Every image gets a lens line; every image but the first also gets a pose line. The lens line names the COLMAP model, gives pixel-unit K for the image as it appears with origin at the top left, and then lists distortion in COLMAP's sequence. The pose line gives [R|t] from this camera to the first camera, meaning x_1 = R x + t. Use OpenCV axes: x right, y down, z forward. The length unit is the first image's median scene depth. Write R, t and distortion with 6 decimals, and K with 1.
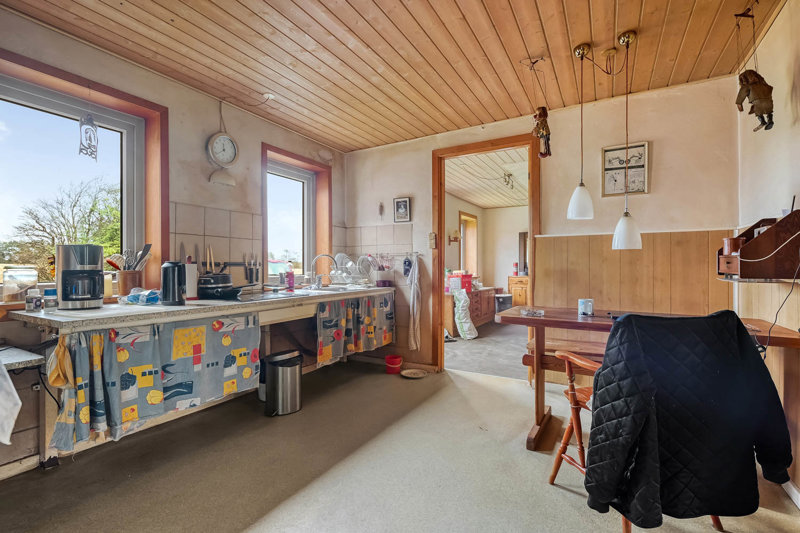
lens RADIAL K [[373.5, 0, 400.2], [0, 373.5, 264.9], [0, 0, 1]] dist [0.001170, -0.000879]
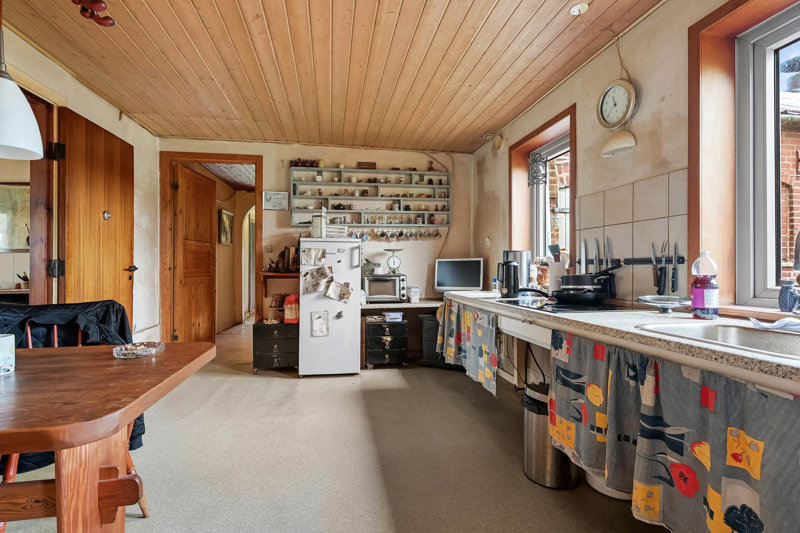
lens RADIAL K [[373.5, 0, 396.8], [0, 373.5, 267.1], [0, 0, 1]] dist [0.001170, -0.000879]
pose [[-0.777505, 0.002291, -0.628872, 0.291287], [0.004137, 0.999990, -0.001472, 0.007835], [0.628863, -0.003746, -0.777507, 1.186604]]
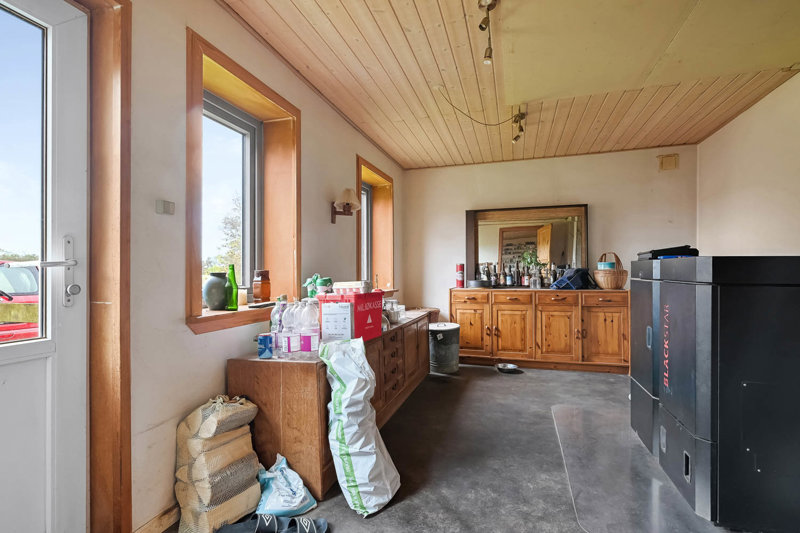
lens RADIAL K [[373.5, 0, 399.1], [0, 373.5, 268.5], [0, 0, 1]] dist [0.001170, -0.000879]
pose [[0.974291, -0.000967, 0.225291, 0.135671], [0.001383, 0.999998, -0.001689, 0.002131], [-0.225289, 0.001957, 0.974290, 0.691892]]
